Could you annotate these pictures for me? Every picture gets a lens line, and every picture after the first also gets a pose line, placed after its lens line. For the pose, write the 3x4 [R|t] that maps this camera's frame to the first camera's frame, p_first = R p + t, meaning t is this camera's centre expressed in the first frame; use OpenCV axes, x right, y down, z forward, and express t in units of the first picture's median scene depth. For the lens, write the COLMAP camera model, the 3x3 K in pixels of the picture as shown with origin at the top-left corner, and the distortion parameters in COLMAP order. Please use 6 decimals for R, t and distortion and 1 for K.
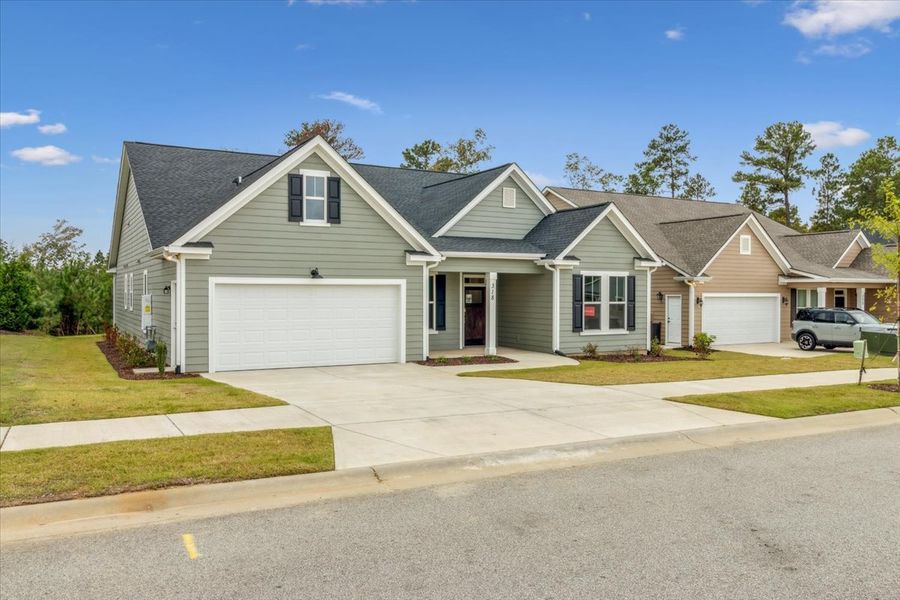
lens RADIAL K [[413.8, 0, 449.5], [0, 413.8, 296.4], [0, 0, 1]] dist [0.002750, 0.000090]
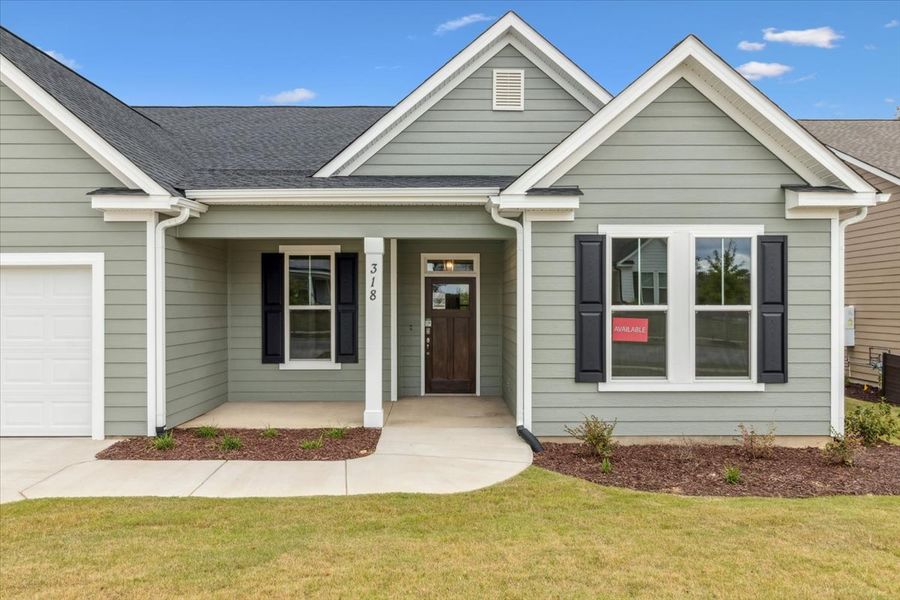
lens RADIAL K [[525.6, 0, 449.8], [0, 525.6, 306.3], [0, 0, 1]] dist [0.008129, 0.000822]
pose [[0.932861, 0.000839, -0.360235, 0.353853], [0.001469, 0.999980, 0.006134, 0.010713], [0.360233, -0.006252, 0.932841, 0.473330]]
